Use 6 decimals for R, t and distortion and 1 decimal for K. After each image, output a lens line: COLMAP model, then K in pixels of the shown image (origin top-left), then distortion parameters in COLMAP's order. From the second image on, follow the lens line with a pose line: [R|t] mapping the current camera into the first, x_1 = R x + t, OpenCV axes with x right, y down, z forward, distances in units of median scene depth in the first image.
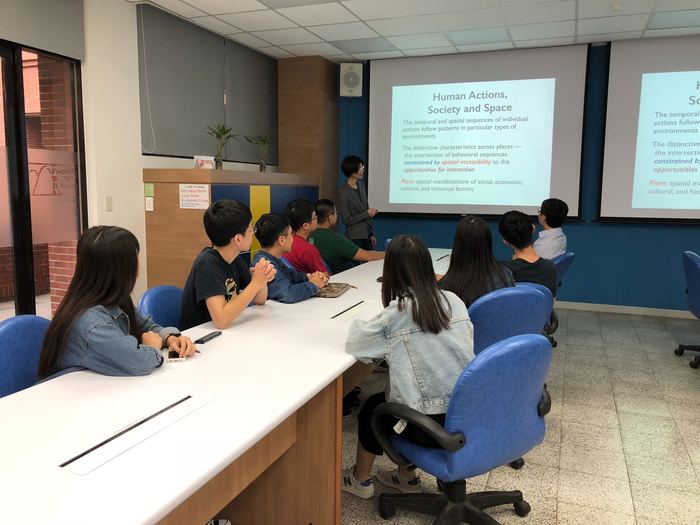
lens RADIAL K [[572.6, 0, 351.9], [0, 572.6, 251.6], [0, 0, 1]] dist [0.046302, -0.002839]
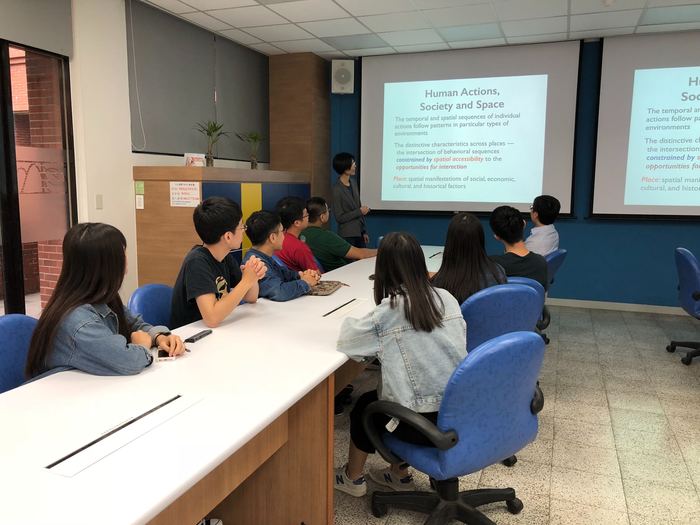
lens RADIAL K [[573.4, 0, 347.6], [0, 573.4, 254.2], [0, 0, 1]] dist [0.044439, -0.000895]
pose [[0.999979, -0.003426, 0.005552, 0.001169], [0.003381, 0.999961, 0.008218, 0.000402], [-0.005580, -0.008199, 0.999951, 0.004804]]
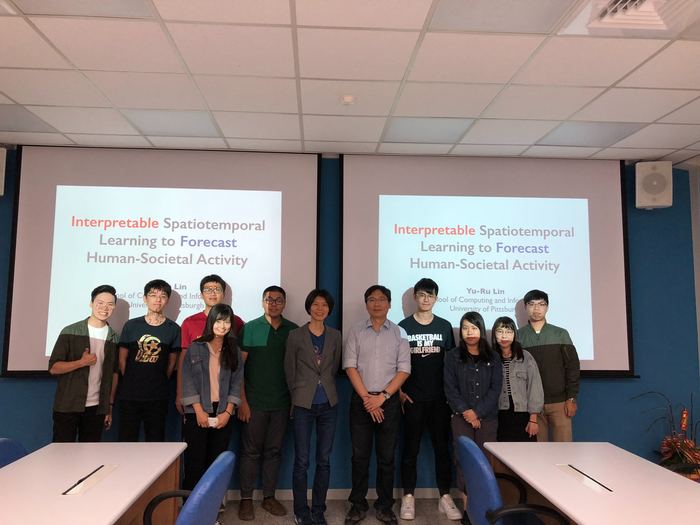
lens RADIAL K [[572.6, 0, 351.9], [0, 572.6, 251.6], [0, 0, 1]] dist [0.046302, -0.002839]
pose [[0.910693, 0.037745, 0.411355, 0.306872], [0.048953, 0.978938, -0.198202, -0.156725], [-0.410172, 0.200638, 0.889665, 0.719142]]
